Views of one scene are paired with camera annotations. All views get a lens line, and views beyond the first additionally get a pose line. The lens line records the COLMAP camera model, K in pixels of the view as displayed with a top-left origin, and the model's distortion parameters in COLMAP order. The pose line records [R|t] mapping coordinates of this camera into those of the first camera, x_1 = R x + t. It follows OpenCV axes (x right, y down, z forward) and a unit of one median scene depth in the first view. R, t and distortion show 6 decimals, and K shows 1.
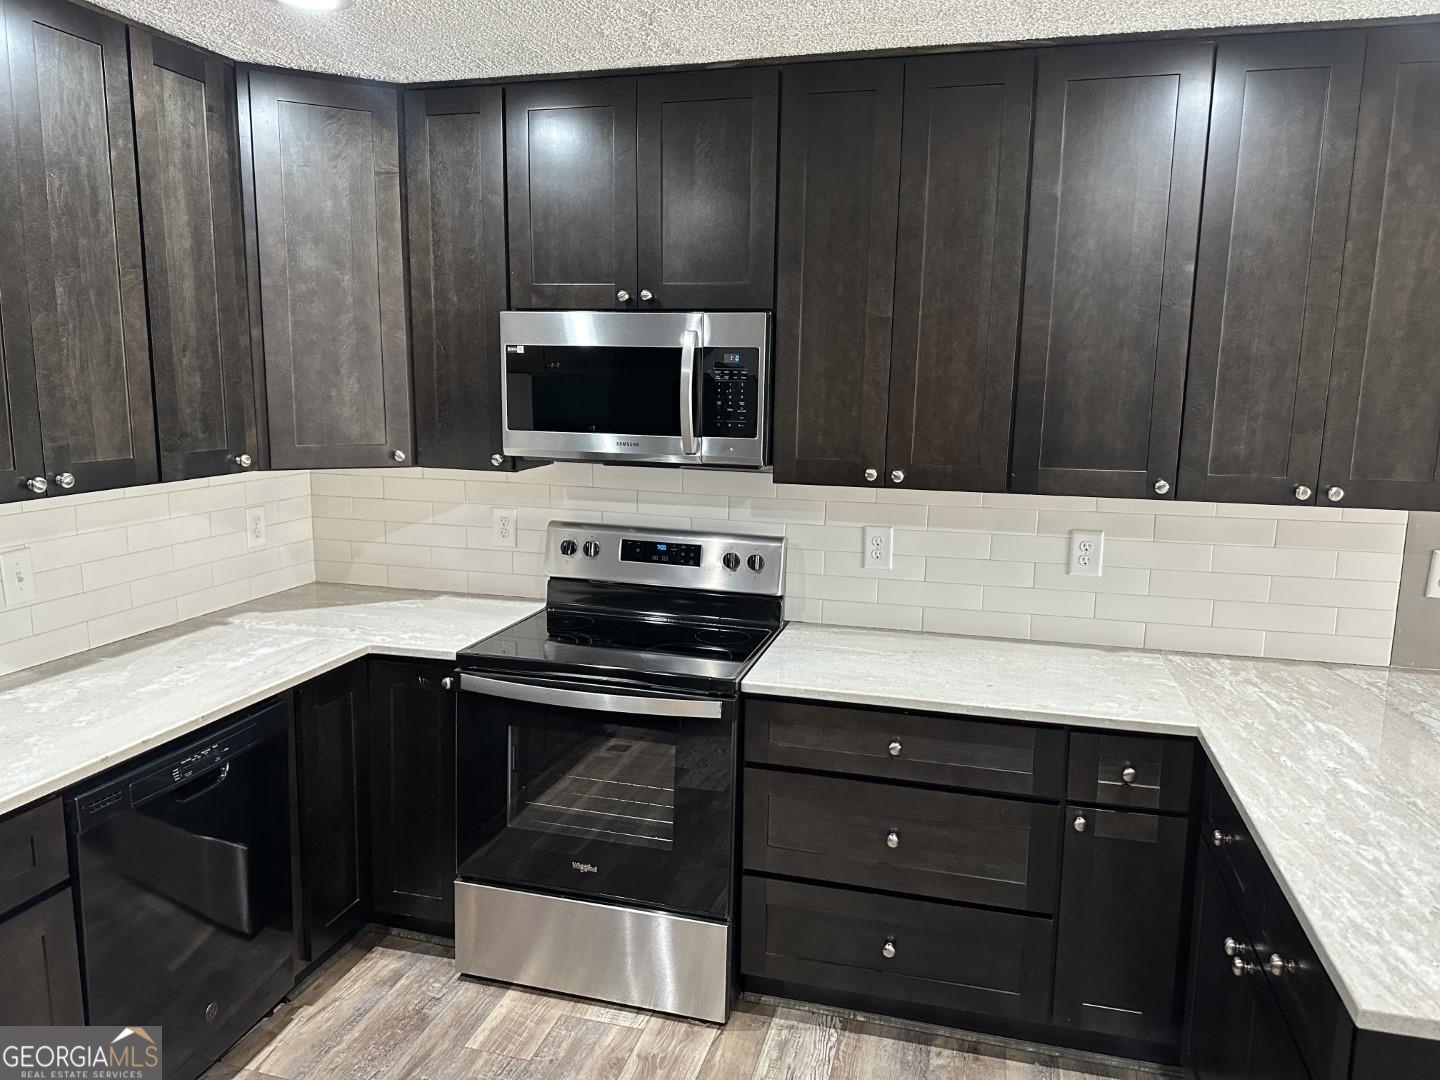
lens RADIAL K [[1032.2, 0, 706.9], [0, 1032.2, 537.3], [0, 0, 1]] dist [0.001043, 0.000324]
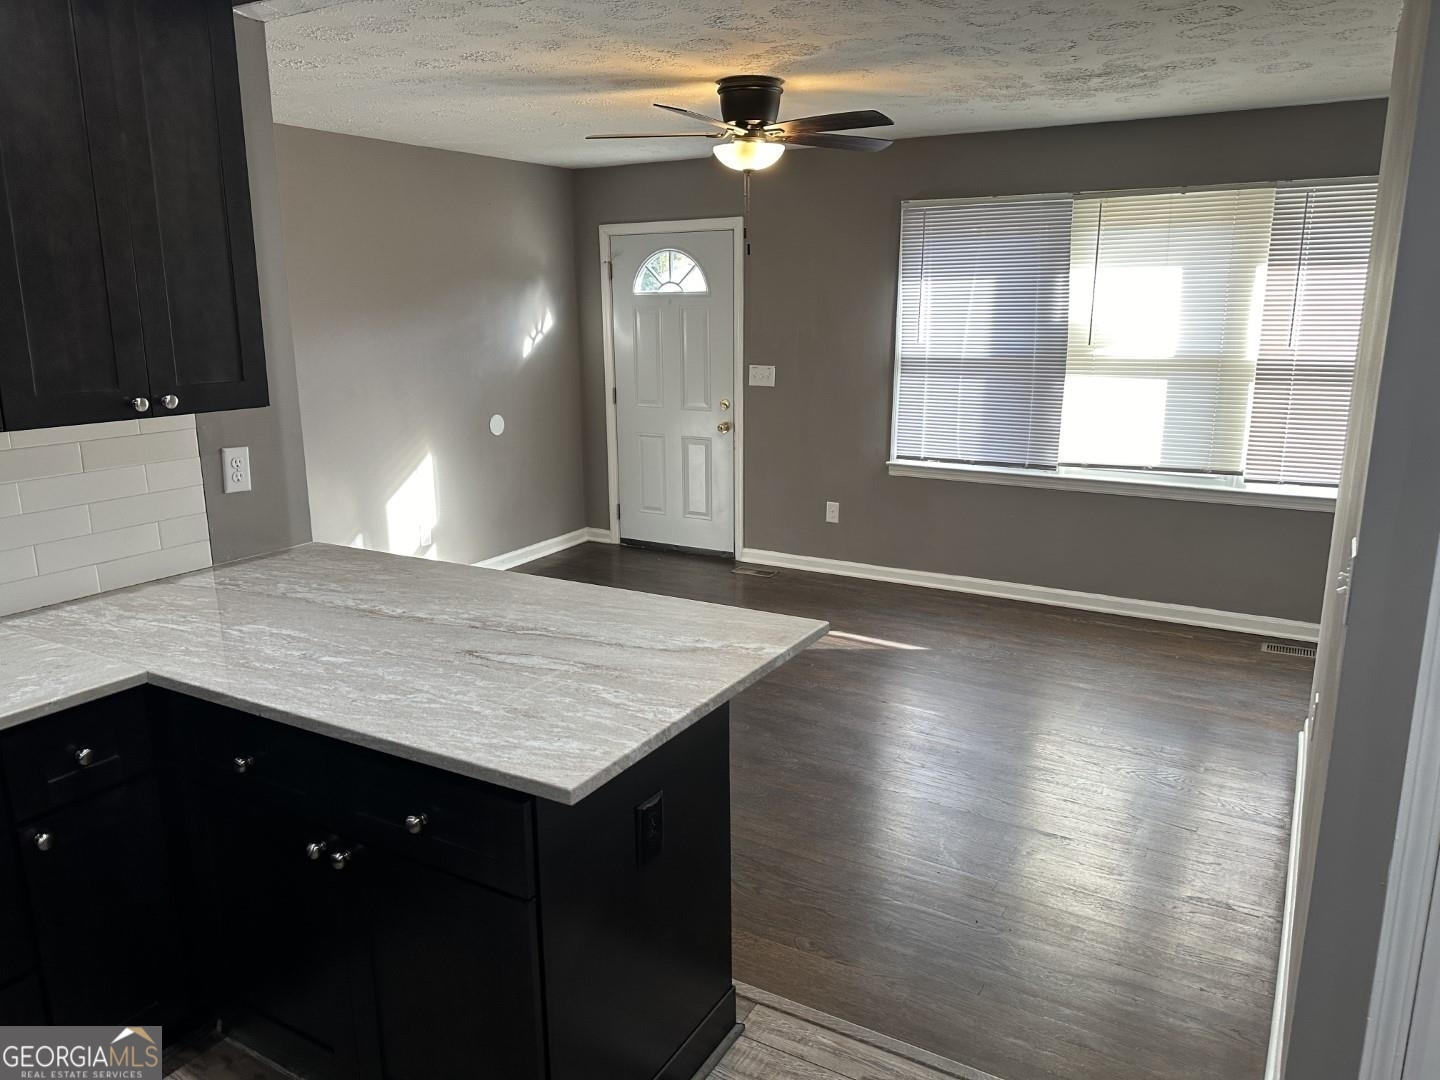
lens RADIAL K [[1017.7, 0, 720.0], [0, 1017.7, 540.0], [0, 0, 1]] dist [0.114193, -0.164317]
pose [[0.261759, -0.229403, 0.937473, -0.201201], [0.166876, 0.967469, 0.190148, -0.015137], [-0.950597, 0.106669, 0.291526, 0.233019]]
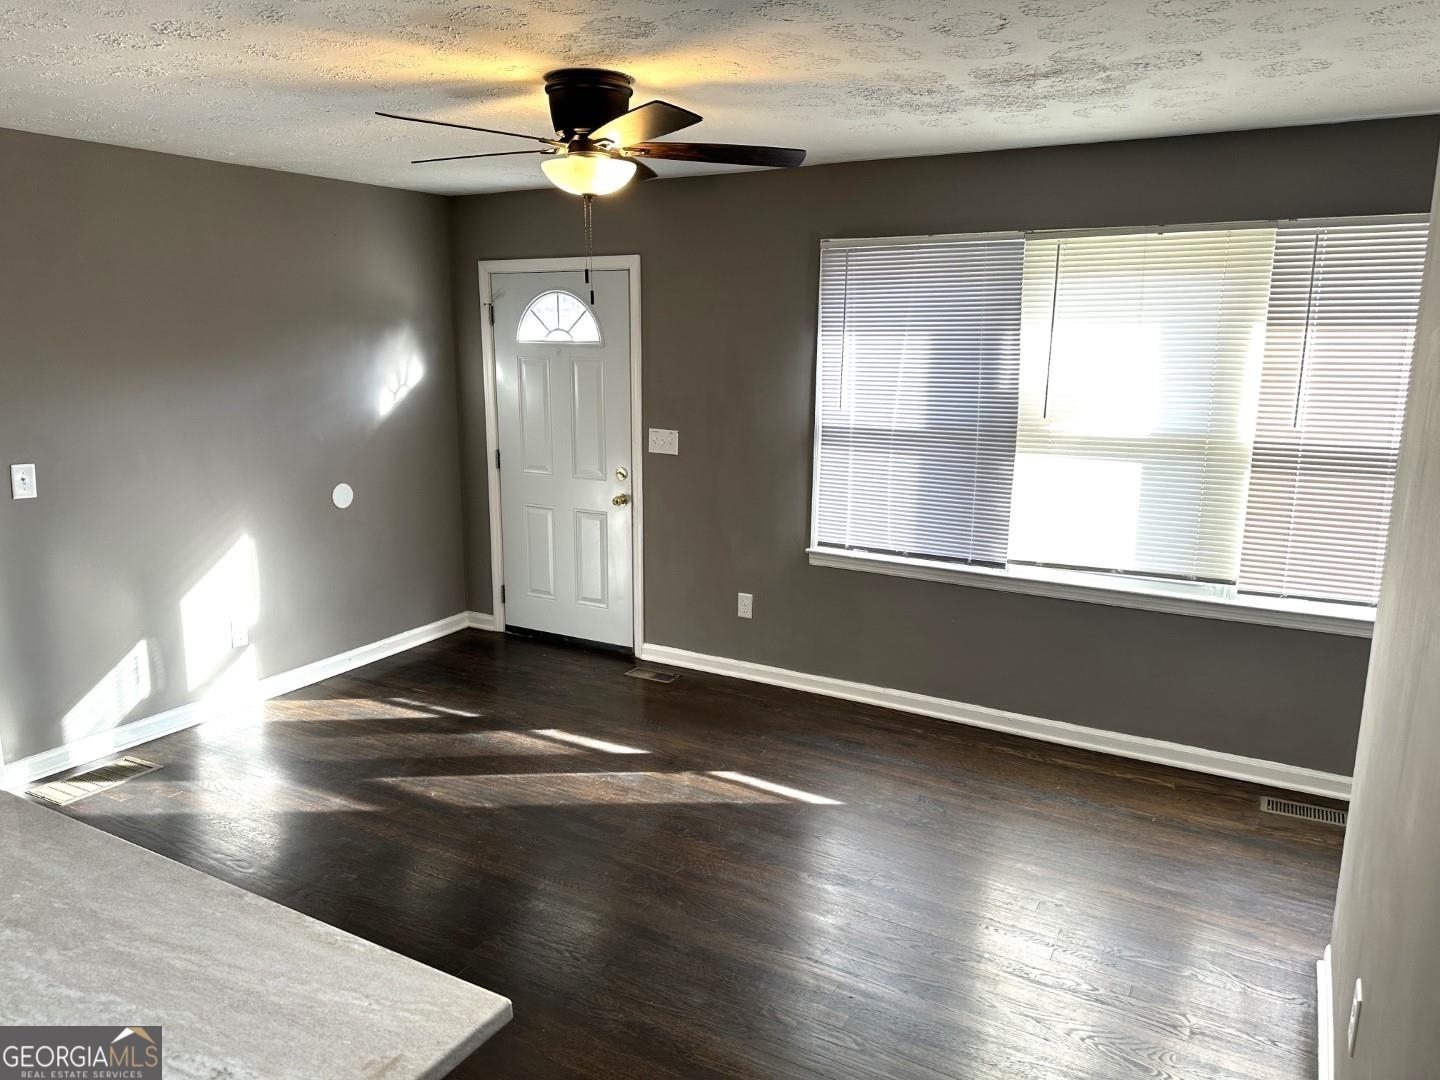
lens RADIAL K [[1014.3, 0, 712.0], [0, 1014.3, 544.8], [0, 0, 1]] dist [0.143112, -0.212848]
pose [[0.257115, -0.201765, 0.945084, 0.276772], [0.154966, 0.973914, 0.165761, -0.037358], [-0.953875, 0.103836, 0.281674, 0.154285]]
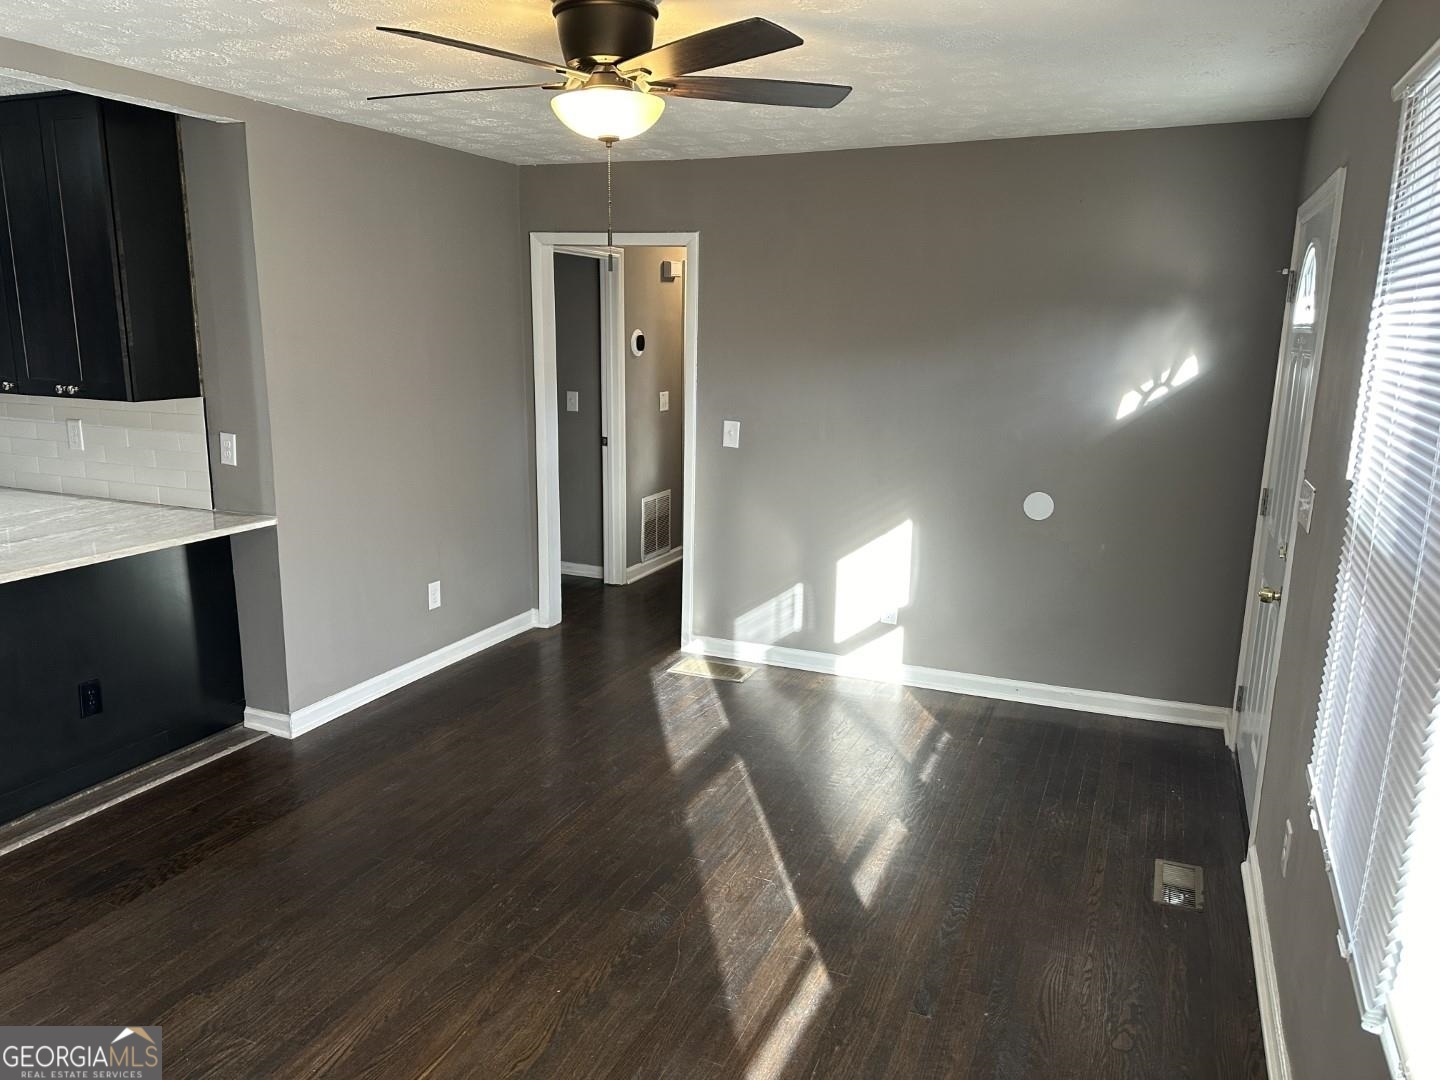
lens RADIAL K [[1008.7, 0, 720.0], [0, 1008.7, 540.0], [0, 0, 1]] dist [0.038606, 0.002192]
pose [[0.987659, 0.030144, -0.153694, 1.838853], [-0.024130, 0.998874, 0.040843, 0.101232], [0.154752, -0.036631, 0.987274, -0.425244]]
